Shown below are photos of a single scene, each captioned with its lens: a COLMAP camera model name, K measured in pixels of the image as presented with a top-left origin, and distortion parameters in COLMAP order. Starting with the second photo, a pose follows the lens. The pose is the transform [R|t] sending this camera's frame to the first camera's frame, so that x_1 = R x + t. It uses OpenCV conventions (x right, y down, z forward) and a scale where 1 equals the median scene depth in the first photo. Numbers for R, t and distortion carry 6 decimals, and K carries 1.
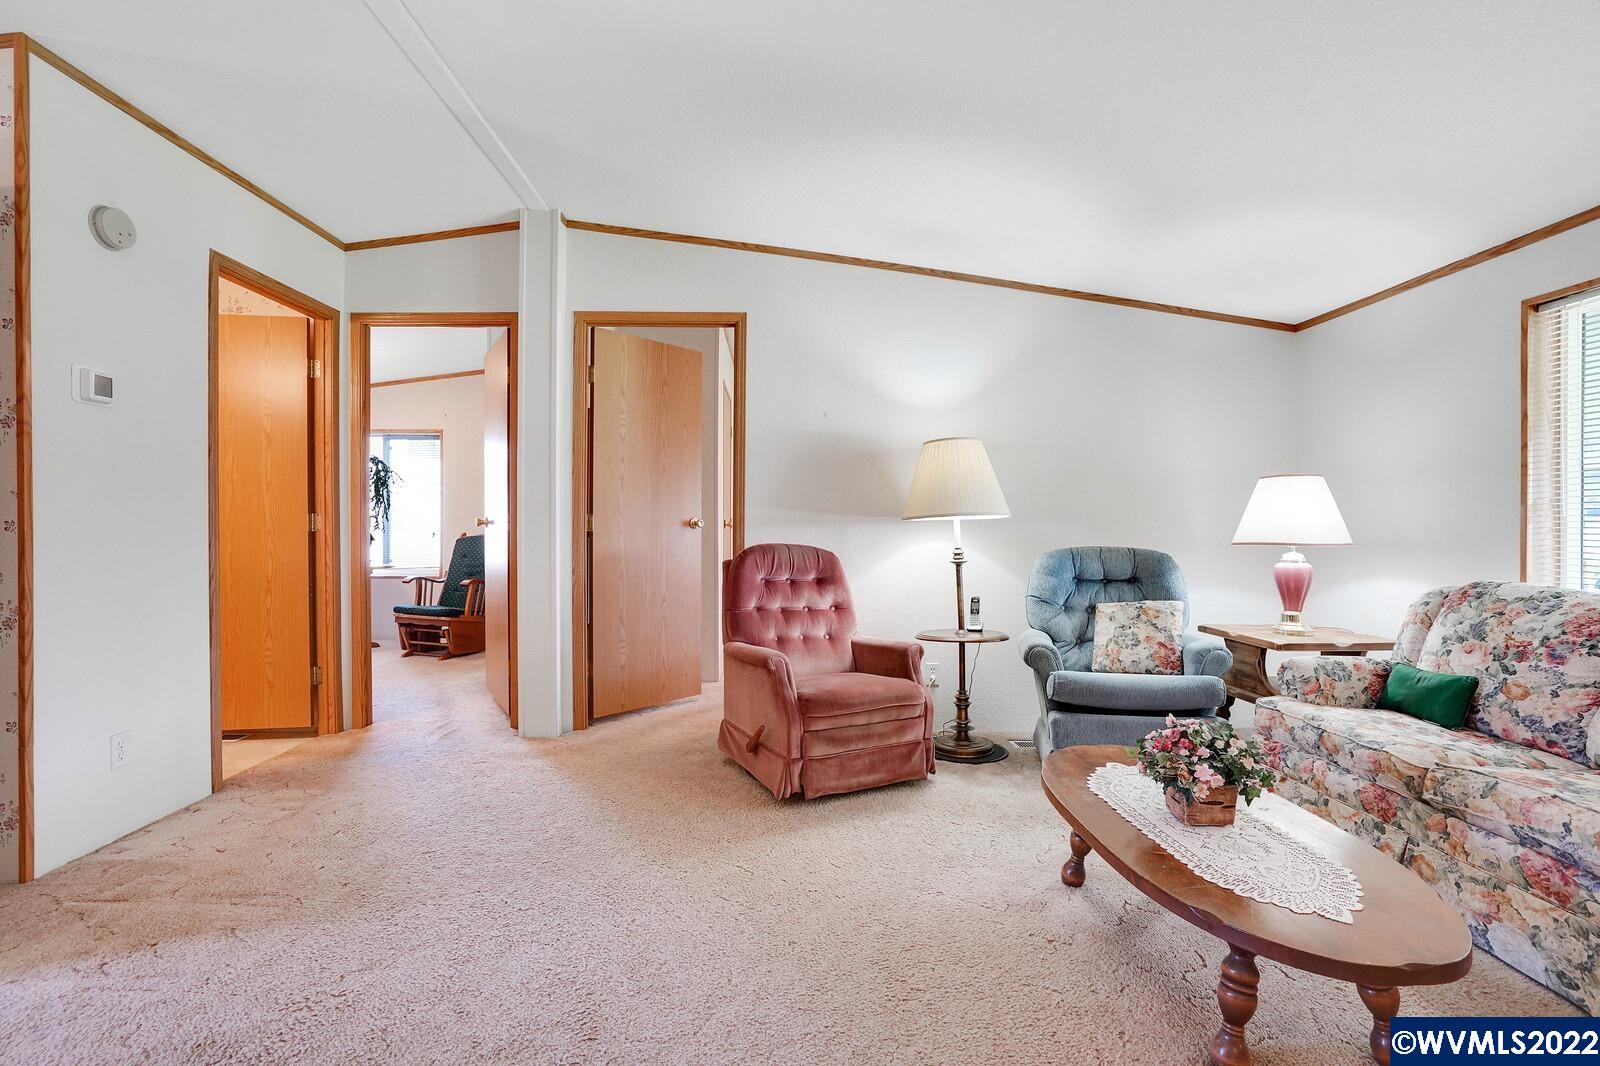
lens RADIAL K [[759.9, 0, 800.0], [0, 759.9, 533.0], [0, 0, 1]] dist [-0.028504, 0.000216]
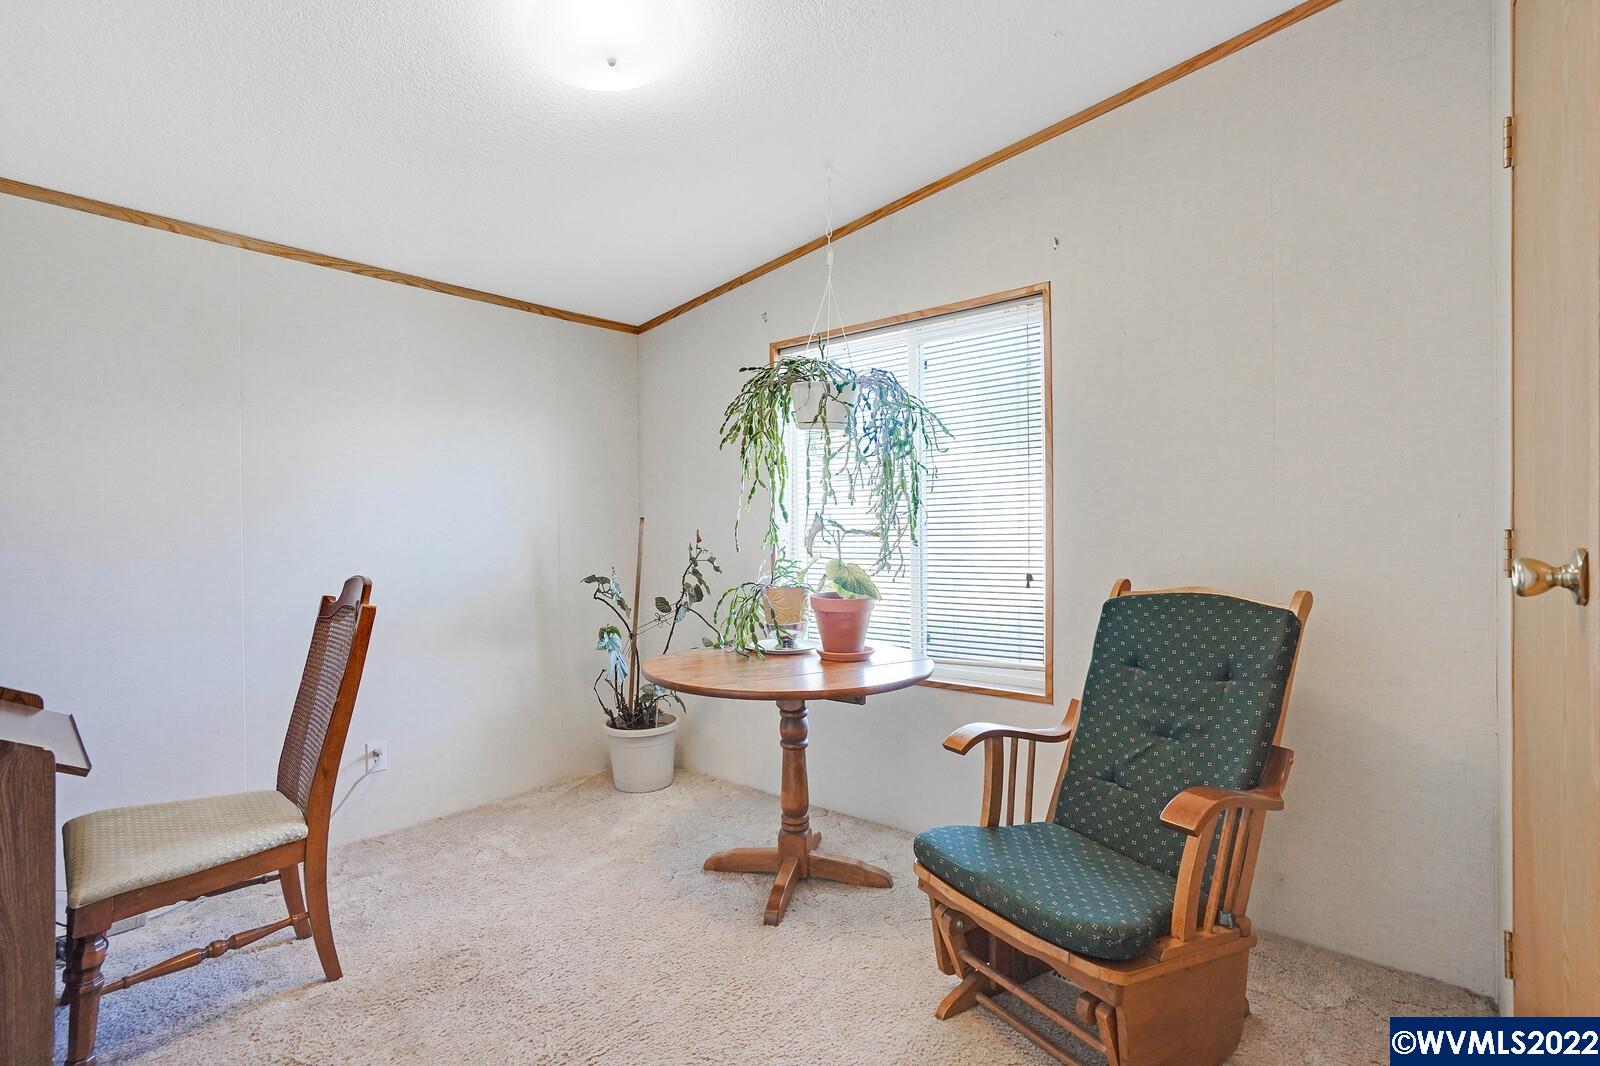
lens RADIAL K [[759.9, 0, 800.0], [0, 759.9, 533.0], [0, 0, 1]] dist [-0.028504, 0.000216]
pose [[0.761160, -0.004095, -0.648551, -0.354666], [0.003597, 0.999991, -0.002093, -0.020612], [0.648554, -0.000740, 0.761168, 0.694047]]
